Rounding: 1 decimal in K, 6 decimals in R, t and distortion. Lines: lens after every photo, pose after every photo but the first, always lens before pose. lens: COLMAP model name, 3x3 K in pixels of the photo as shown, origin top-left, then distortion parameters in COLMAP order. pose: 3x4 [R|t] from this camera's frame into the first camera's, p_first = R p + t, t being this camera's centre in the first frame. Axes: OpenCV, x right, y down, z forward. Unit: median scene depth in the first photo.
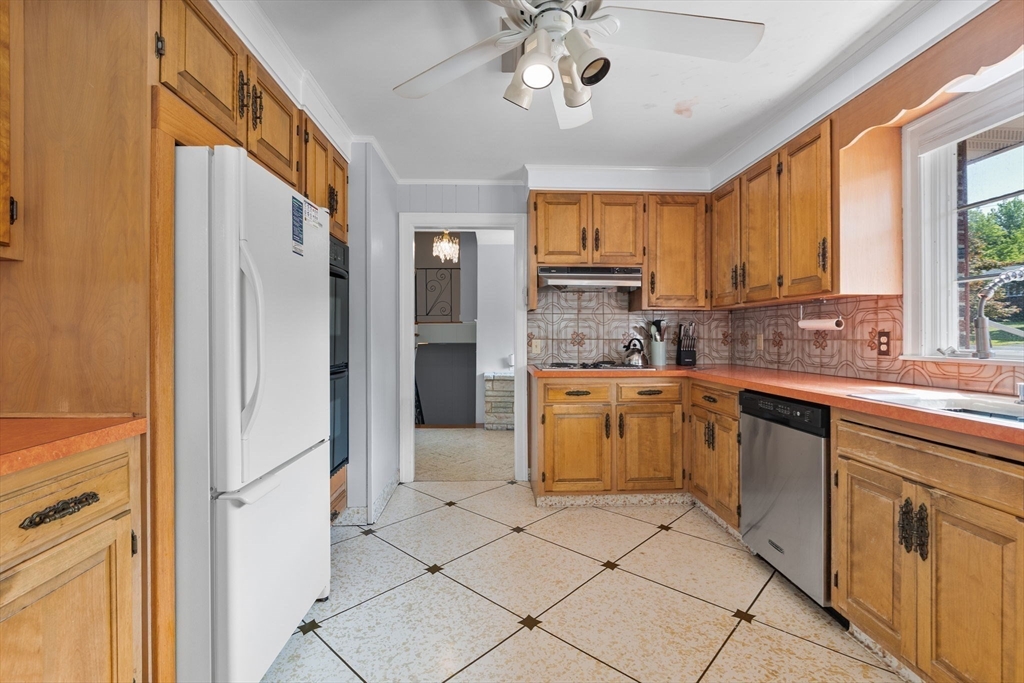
lens RADIAL K [[454.1, 0, 510.5], [0, 454.1, 332.3], [0, 0, 1]] dist [-0.001799, 0.000135]
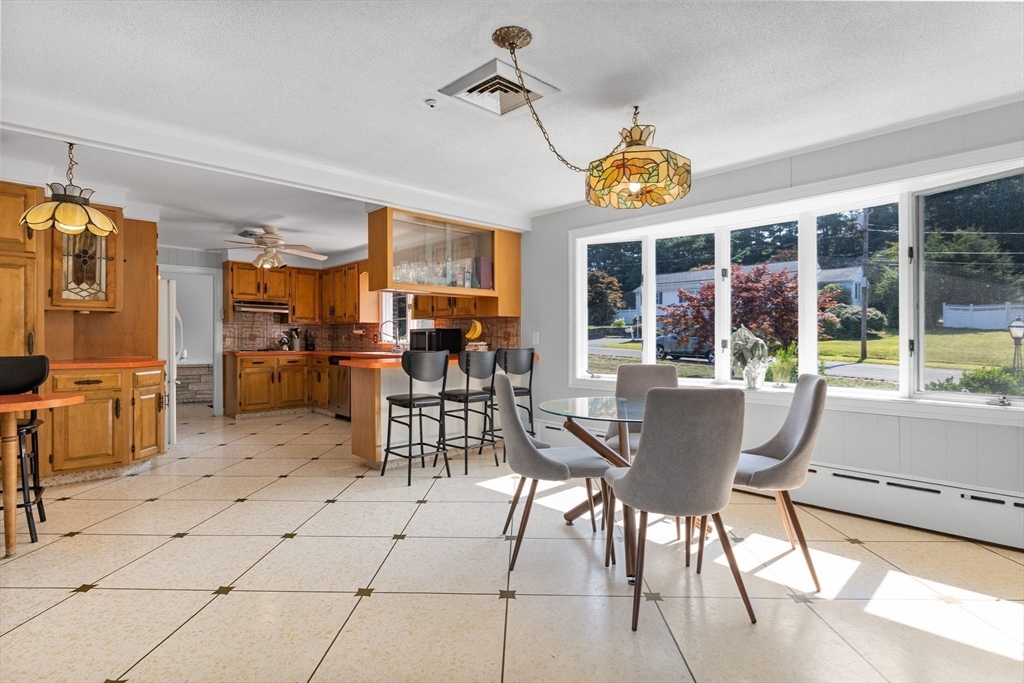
lens RADIAL K [[513.3, 0, 512.0], [0, 513.3, 341.5], [0, 0, 1]] dist [0.001901, 0.000328]
pose [[0.740145, -0.001763, 0.672445, -0.537080], [-0.007585, 0.999911, 0.010970, -0.000373], [-0.672405, -0.013219, 0.740066, -1.437691]]
